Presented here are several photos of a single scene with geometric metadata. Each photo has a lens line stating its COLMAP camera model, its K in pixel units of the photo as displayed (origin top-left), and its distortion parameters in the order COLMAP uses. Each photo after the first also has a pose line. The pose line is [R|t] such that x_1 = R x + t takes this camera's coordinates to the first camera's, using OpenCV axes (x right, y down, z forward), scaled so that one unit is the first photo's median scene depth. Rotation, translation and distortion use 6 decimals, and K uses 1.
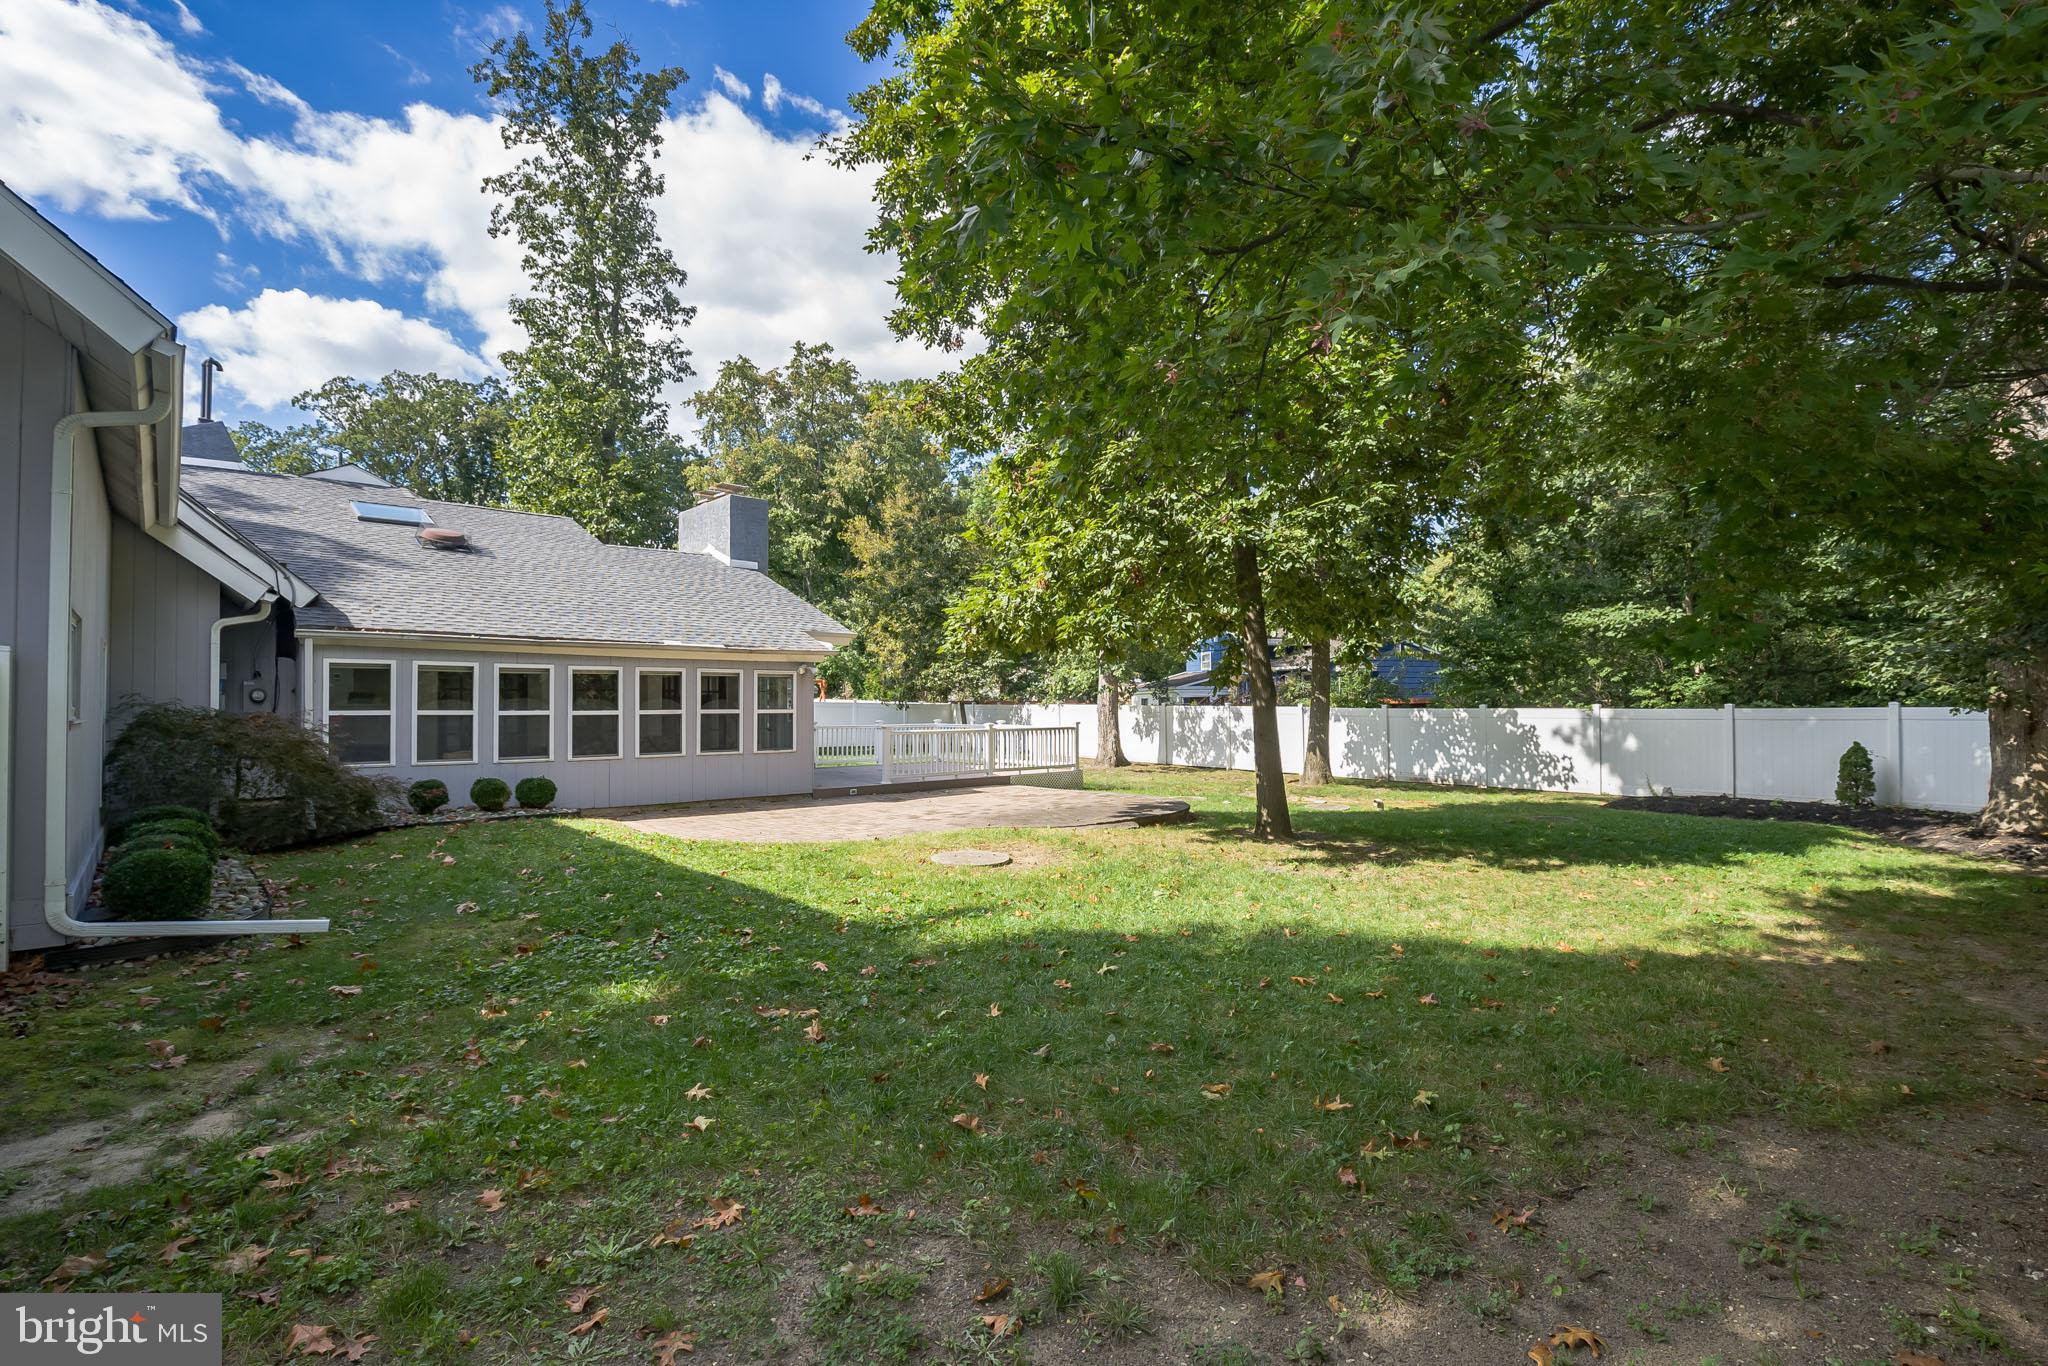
lens RADIAL K [[935.2, 0, 986.8], [0, 935.2, 687.2], [0, 0, 1]] dist [-0.001439, -0.000115]
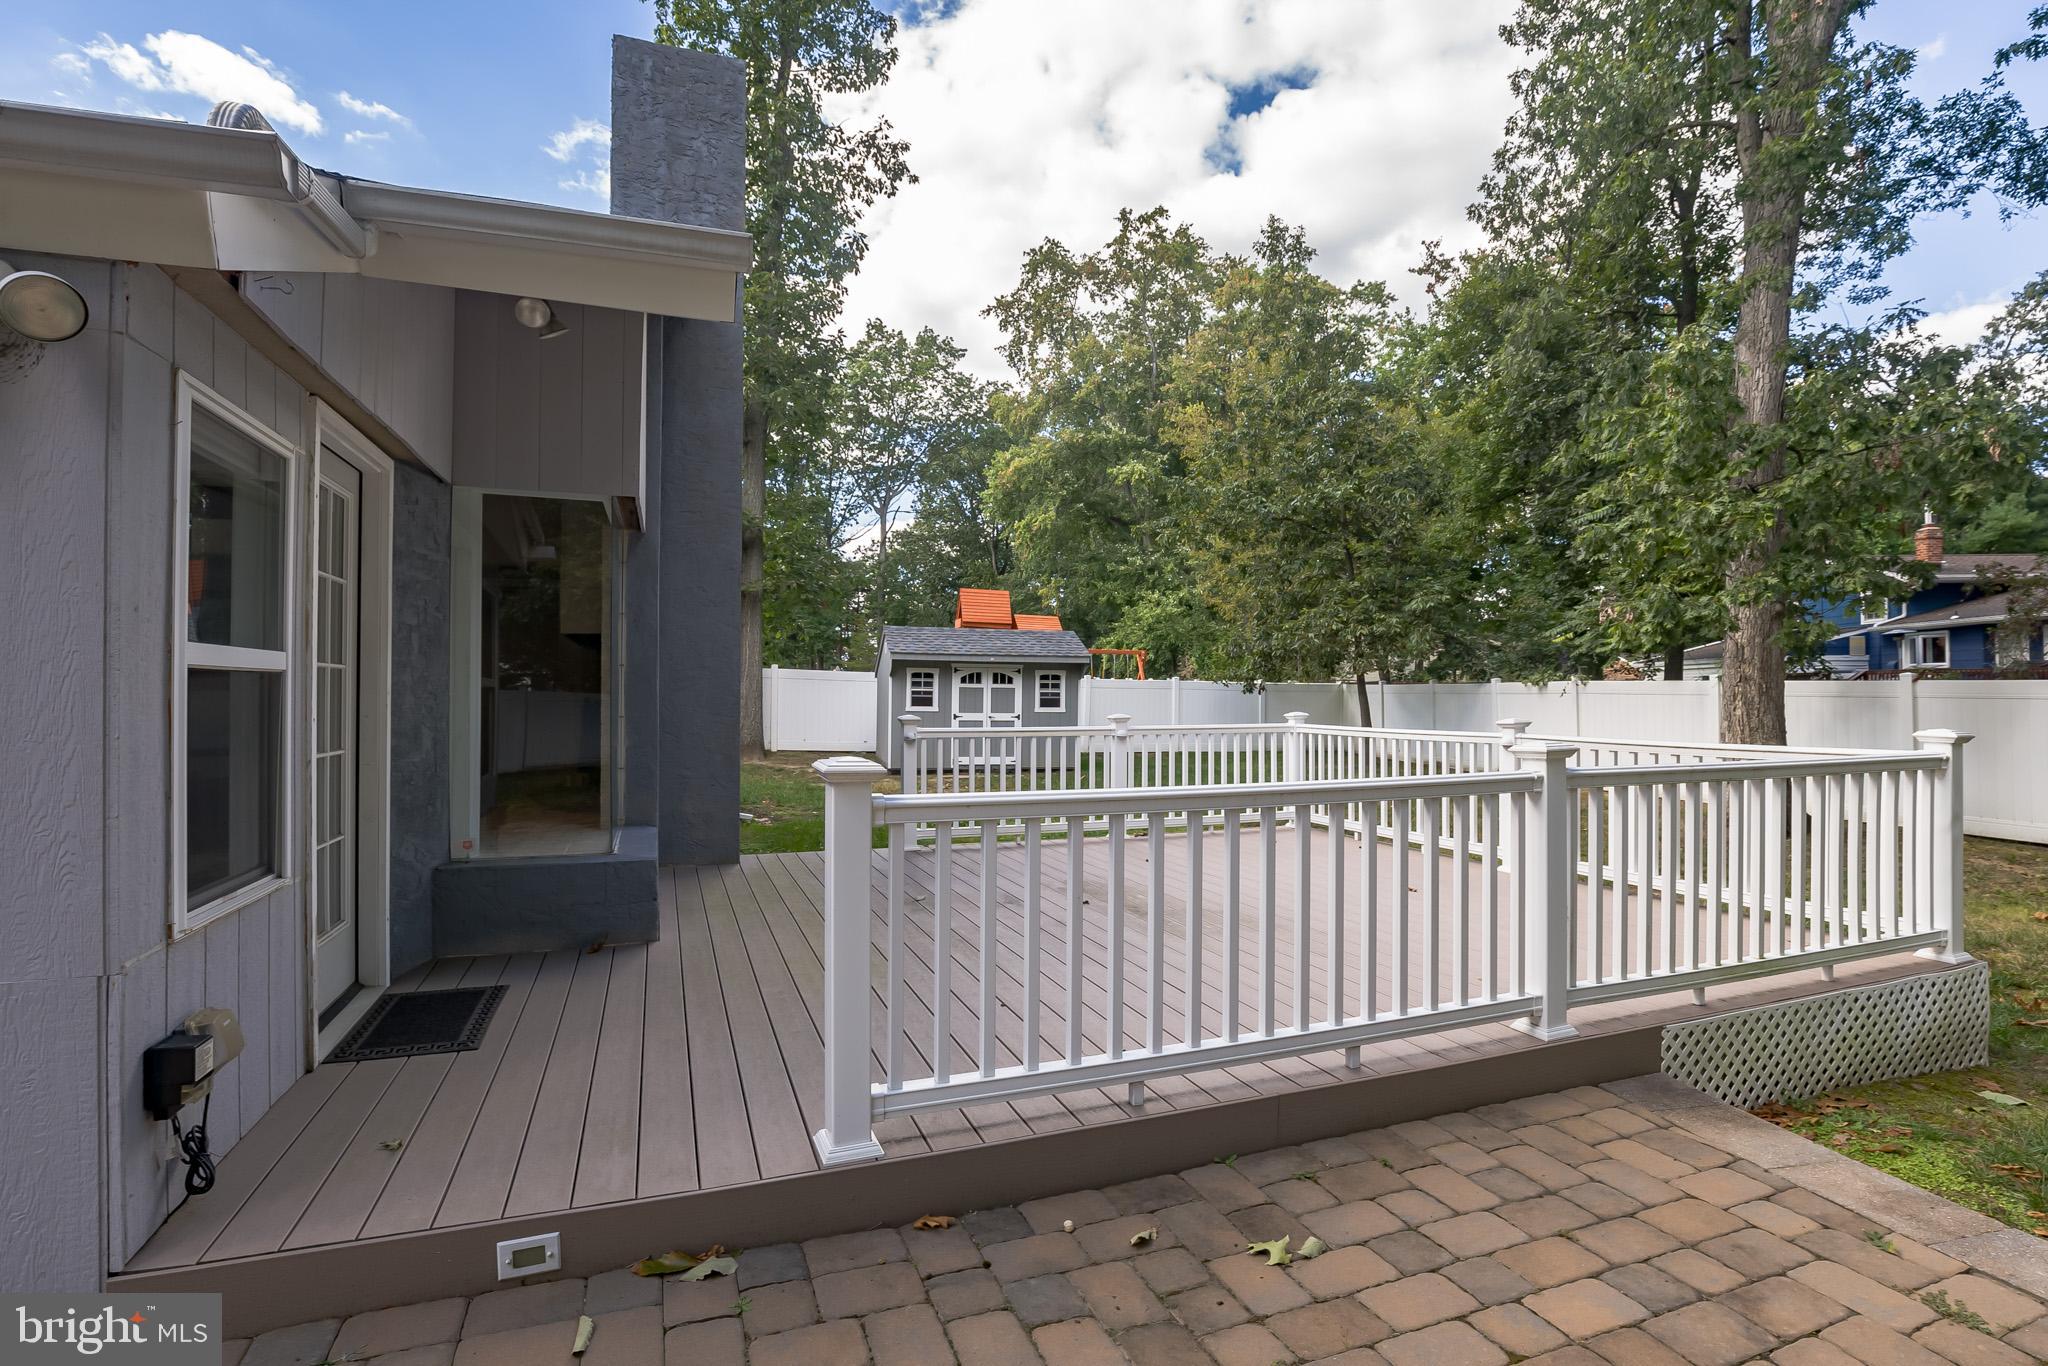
lens RADIAL K [[935.2, 0, 986.8], [0, 935.2, 687.2], [0, 0, 1]] dist [-0.001439, -0.000115]
pose [[0.918898, -0.008835, -0.394395, -0.007845], [0.013849, 0.999855, 0.009869, 0.008813], [0.394251, -0.014531, 0.918888, 0.260765]]
